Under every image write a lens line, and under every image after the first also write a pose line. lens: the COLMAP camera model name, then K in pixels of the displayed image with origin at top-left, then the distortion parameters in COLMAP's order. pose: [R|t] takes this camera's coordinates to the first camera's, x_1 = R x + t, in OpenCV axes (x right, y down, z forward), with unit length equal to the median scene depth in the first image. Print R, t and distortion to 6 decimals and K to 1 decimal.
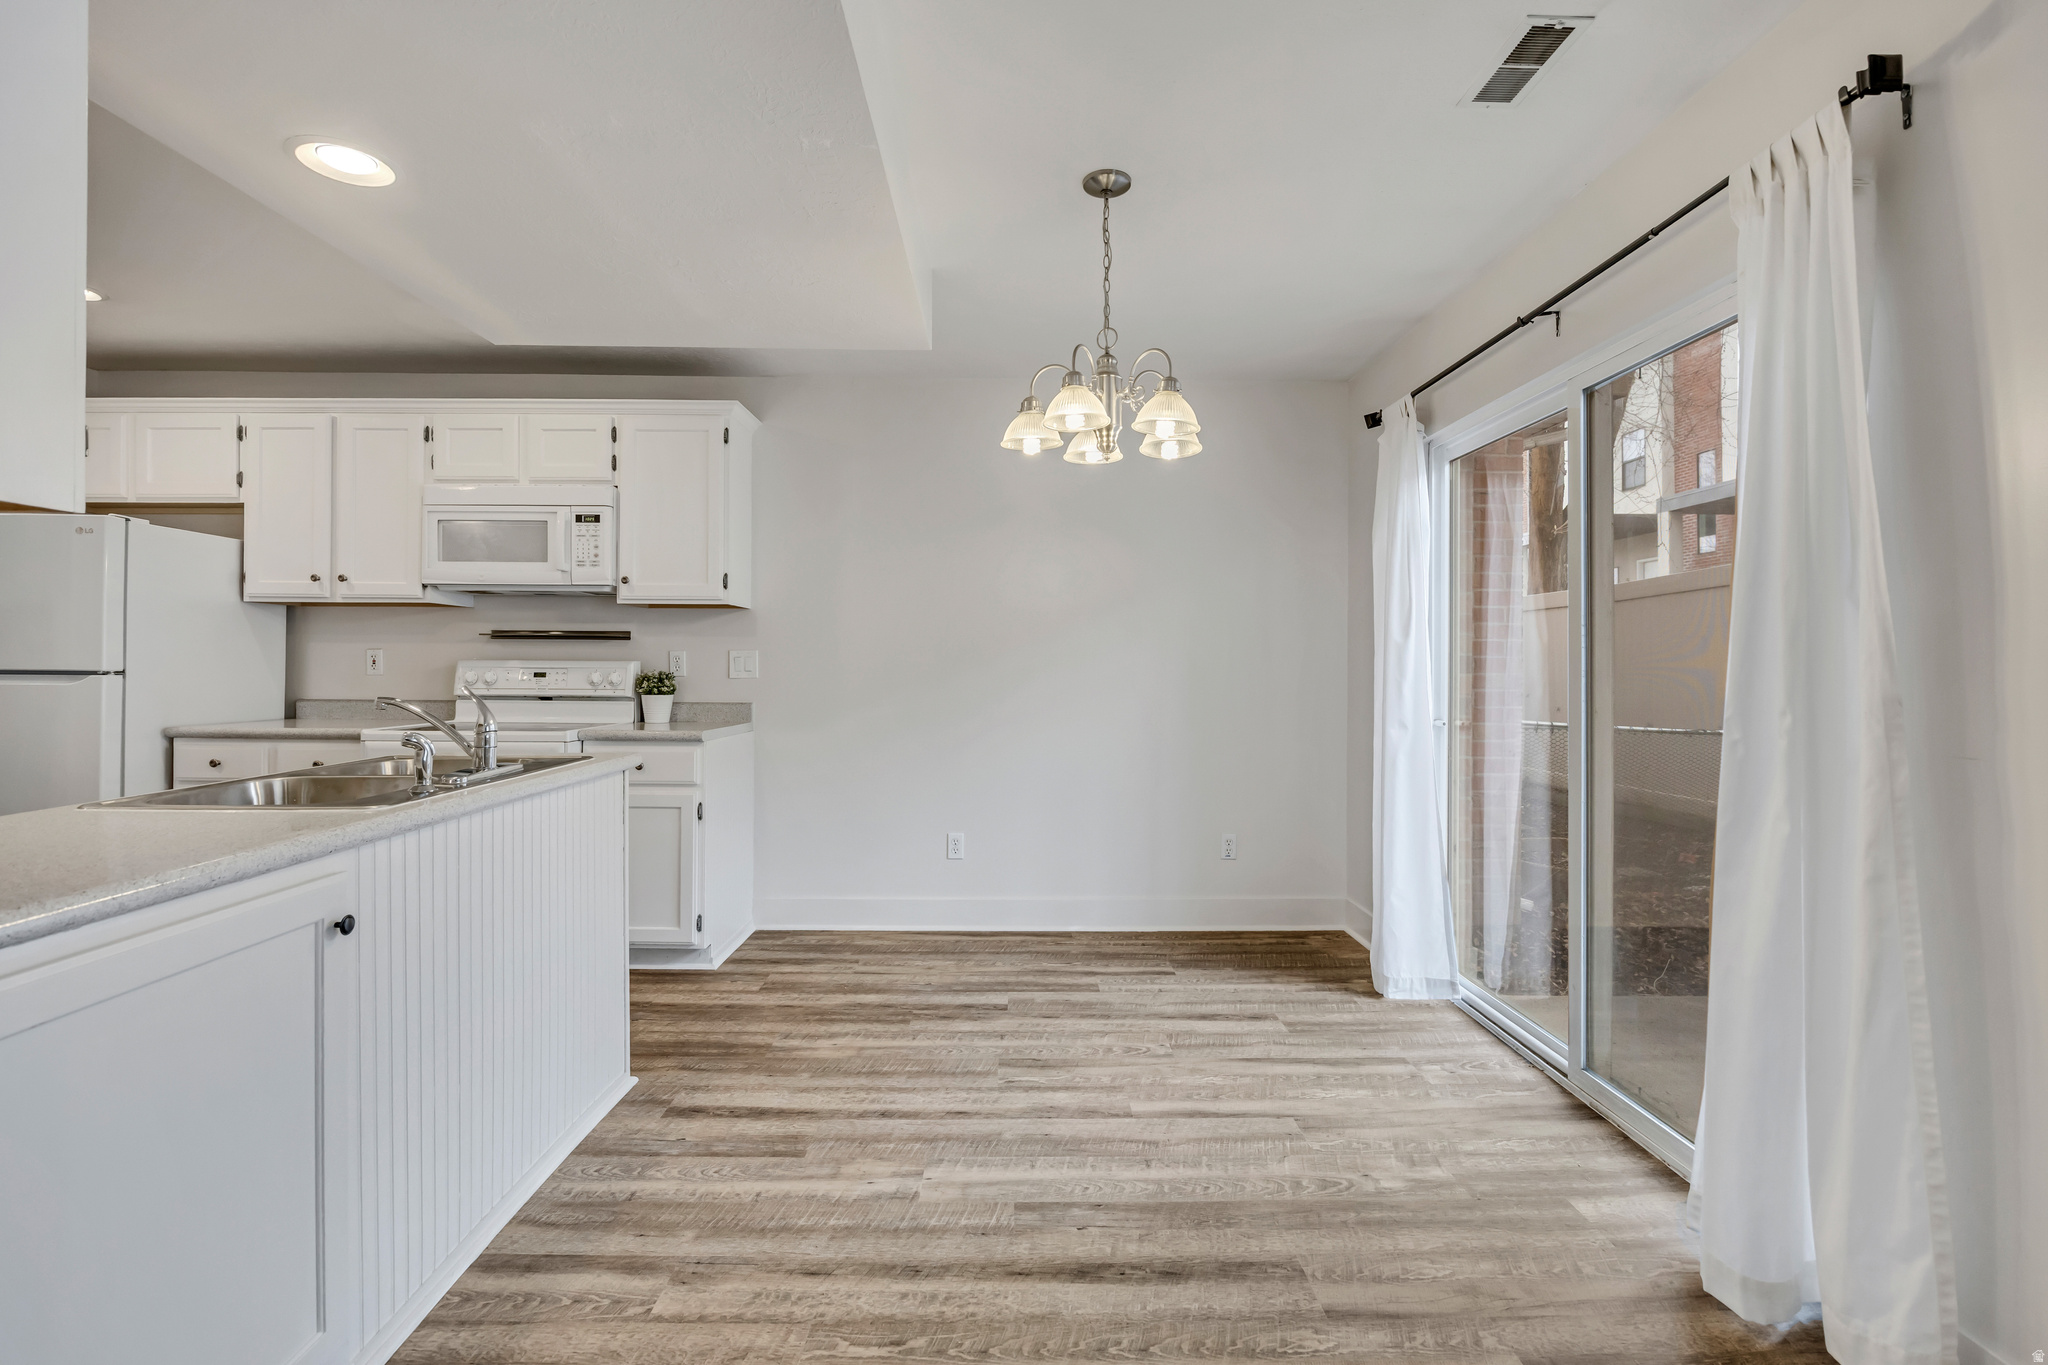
lens RADIAL K [[903.0, 0, 1026.6], [0, 903.0, 661.8], [0, 0, 1]] dist [-0.014042, 0.000776]
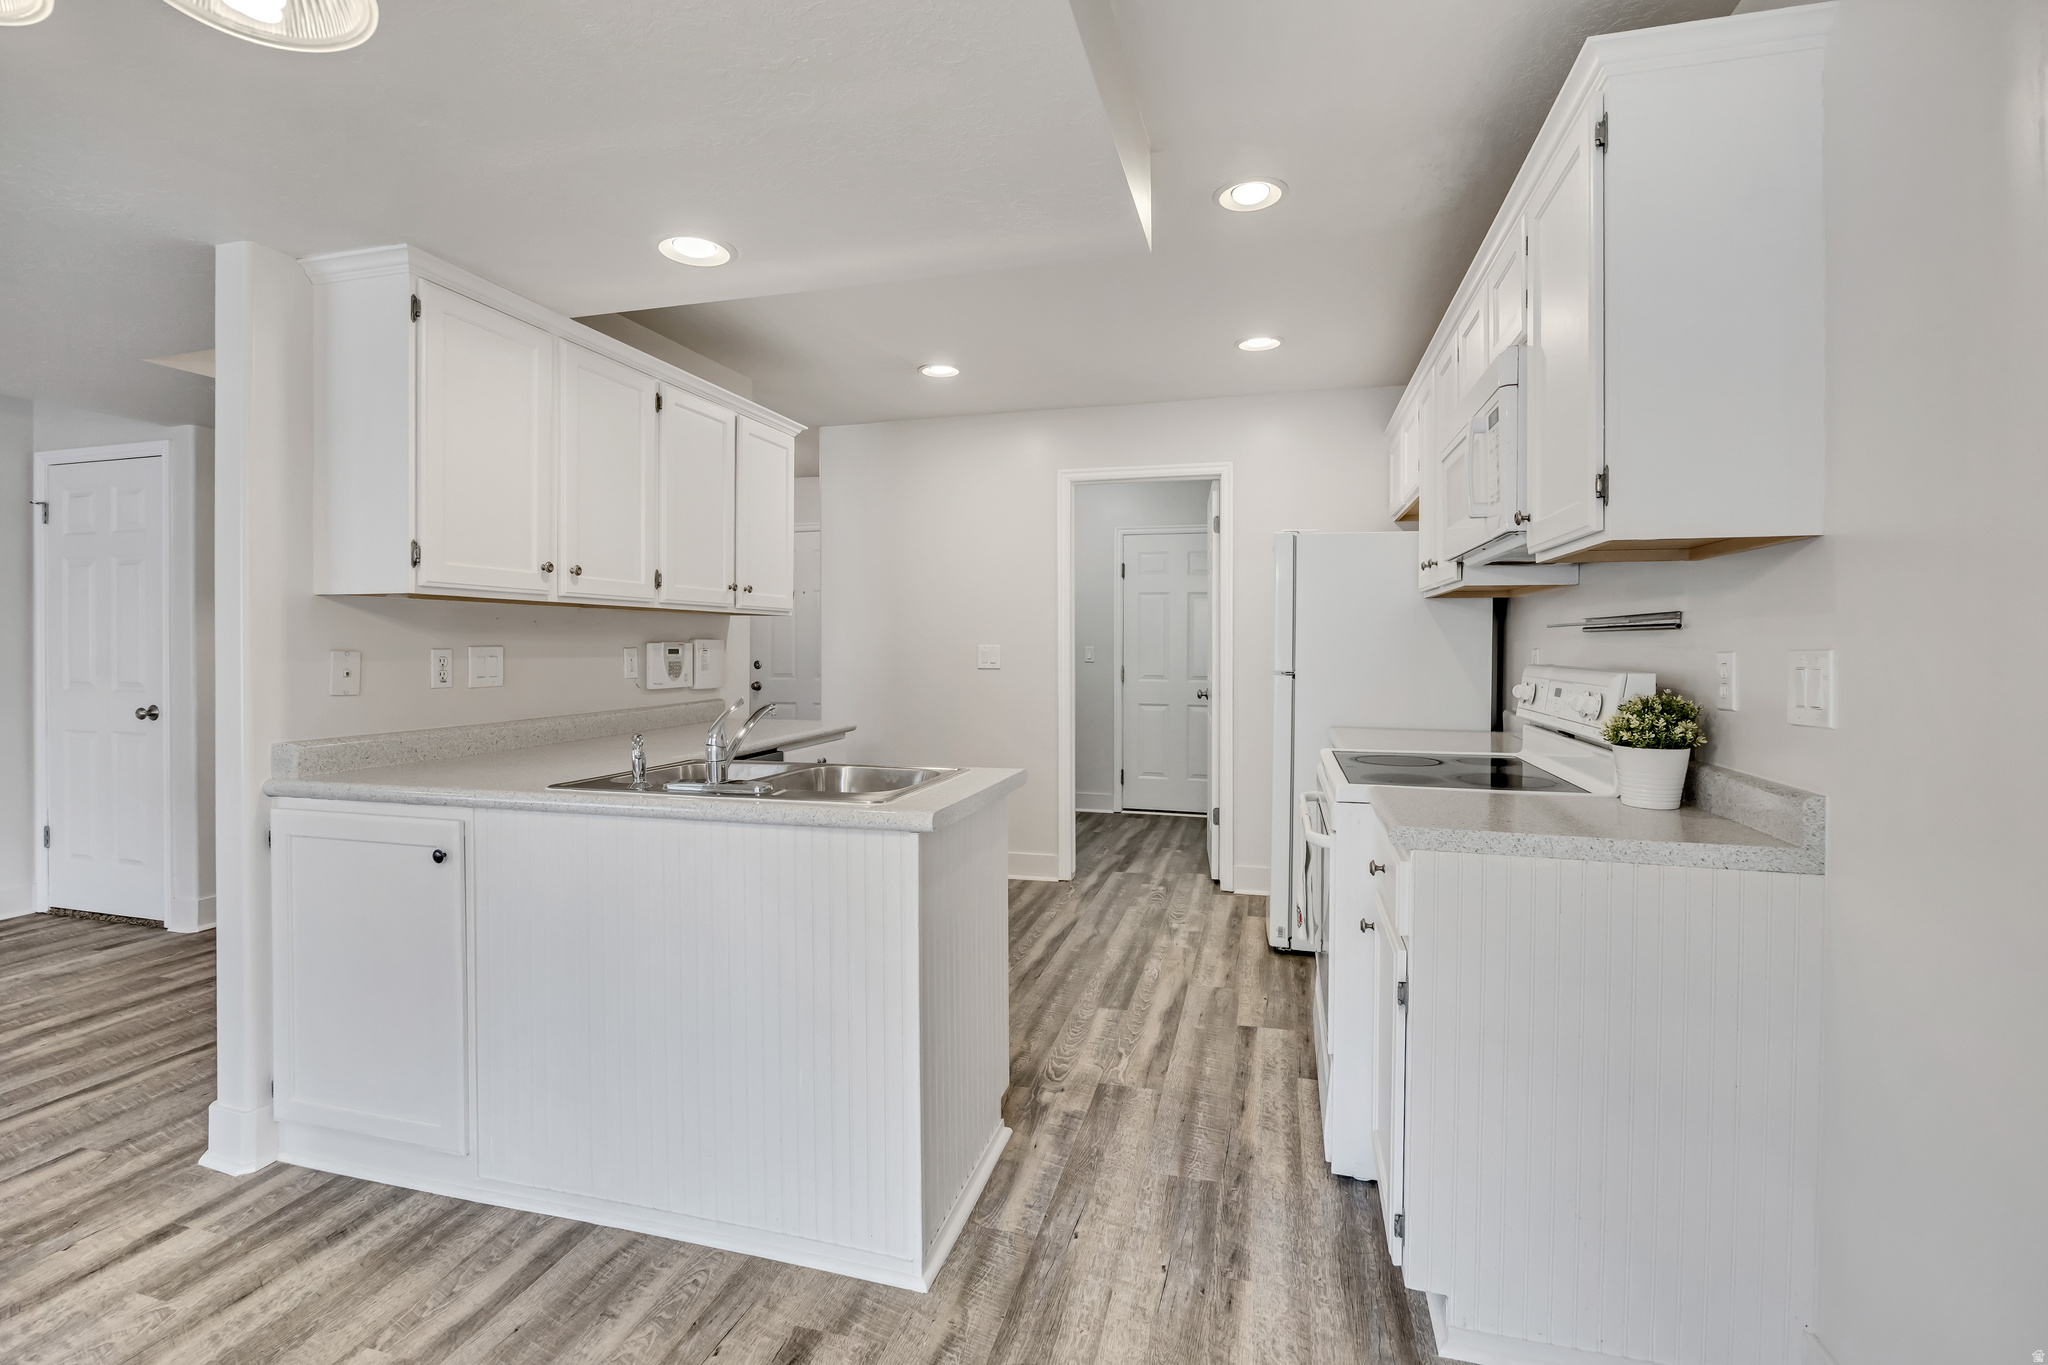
lens RADIAL K [[914.4, 0, 1028.7], [0, 914.4, 659.7], [0, 0, 1]] dist [-0.016824, 0.000413]
pose [[-0.276312, 0.011338, -0.961001, 0.141973], [0.001965, 0.999935, 0.011232, -0.015849], [0.961066, 0.001215, -0.276317, 0.883118]]
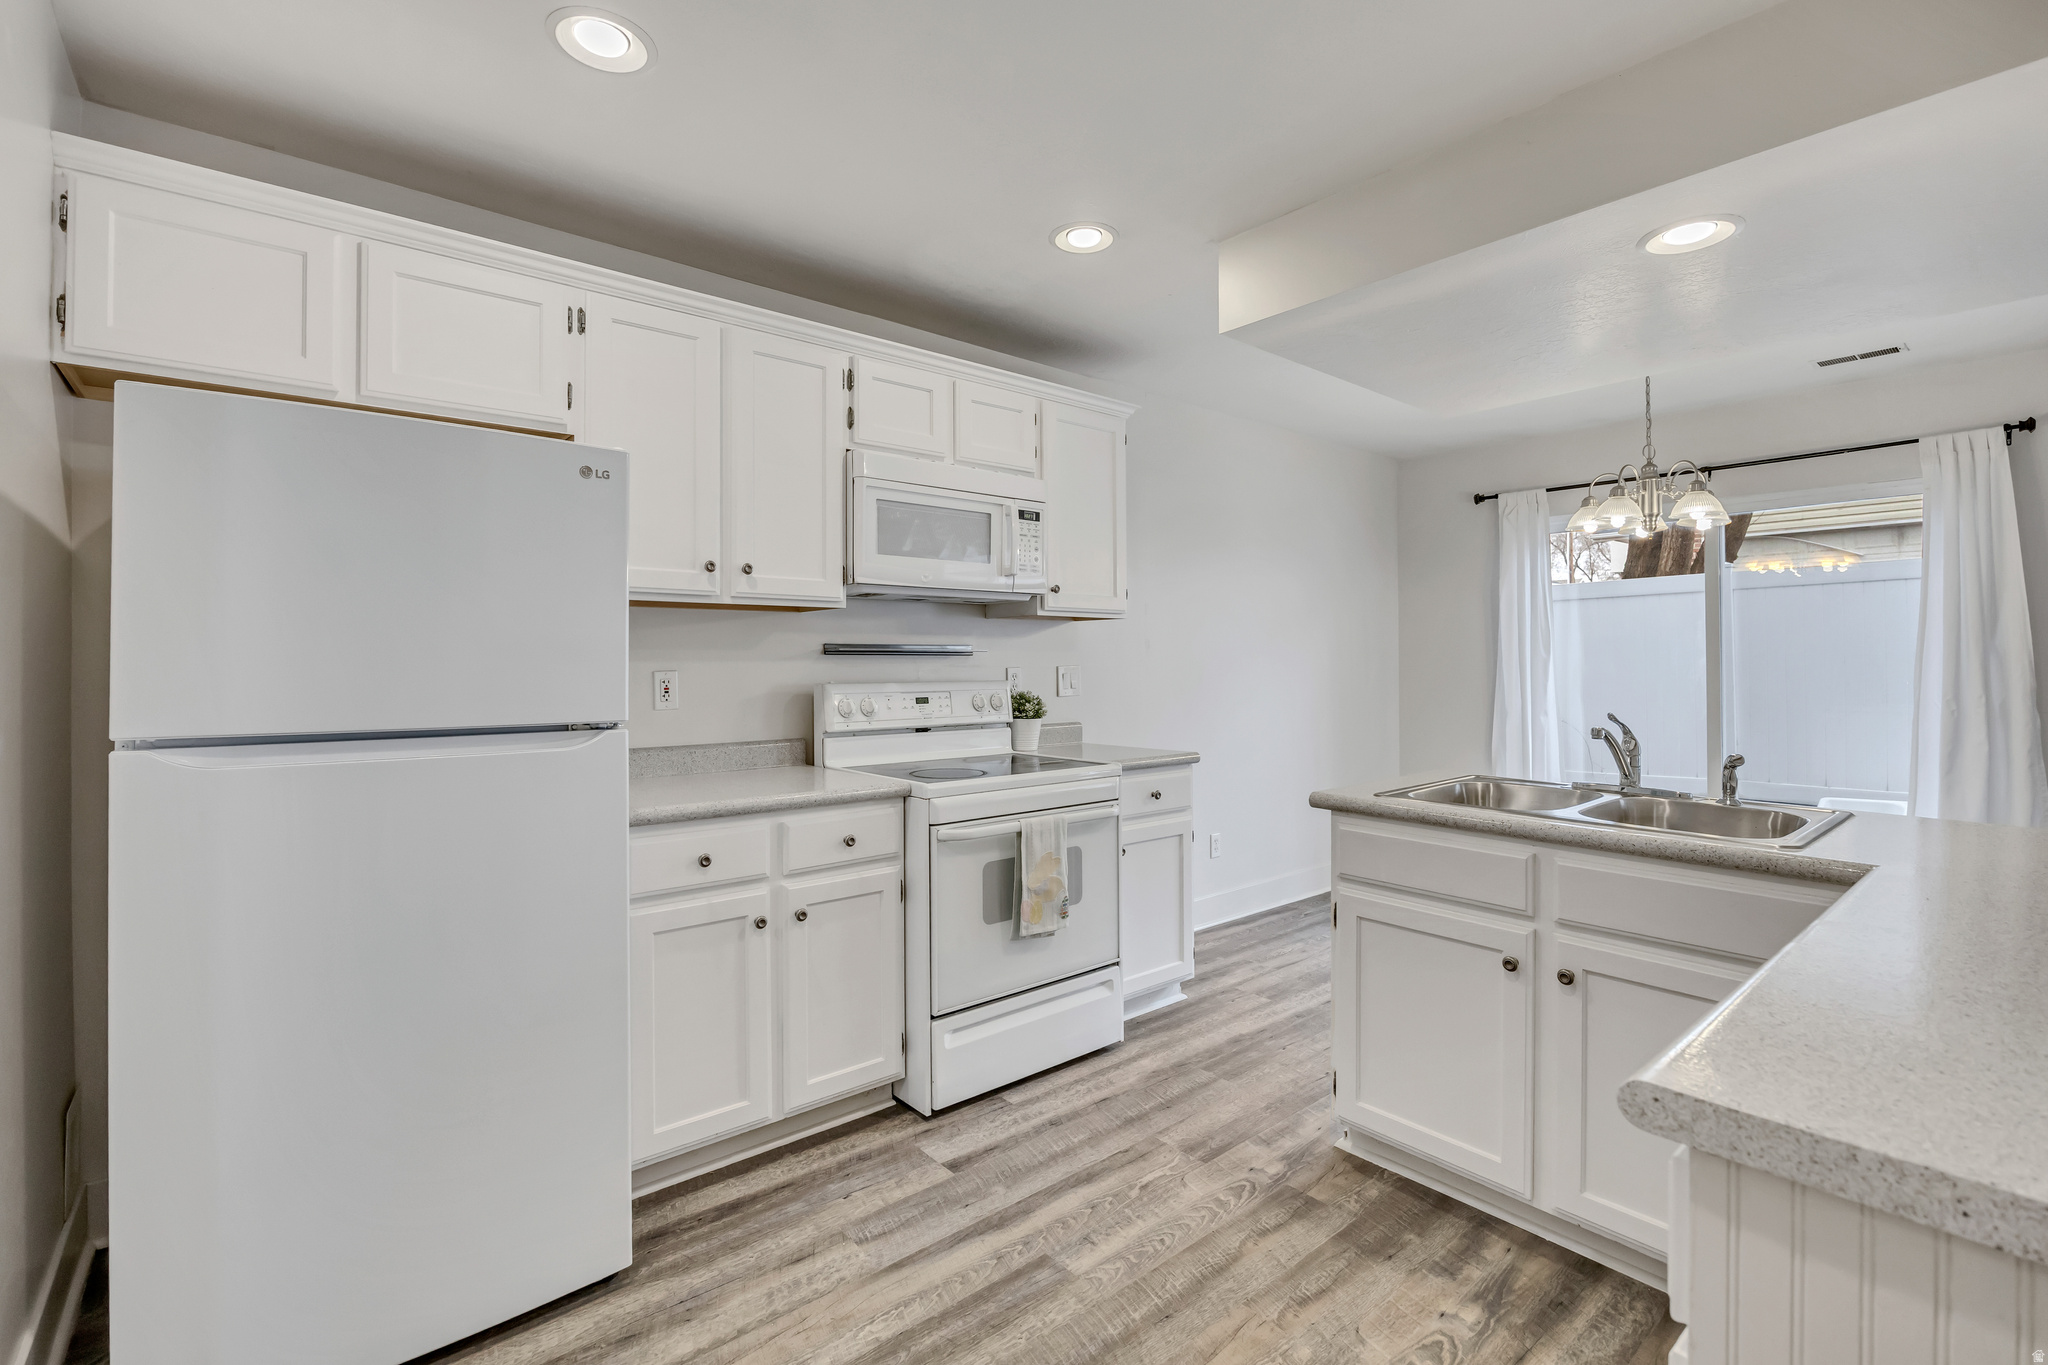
lens RADIAL K [[914.4, 0, 1028.7], [0, 914.4, 659.7], [0, 0, 1]] dist [-0.016824, 0.000413]
pose [[0.776875, -0.007980, 0.629605, -1.043086], [0.005777, 0.999968, 0.005546, -0.027489], [-0.629629, -0.000672, 0.776896, 0.328672]]
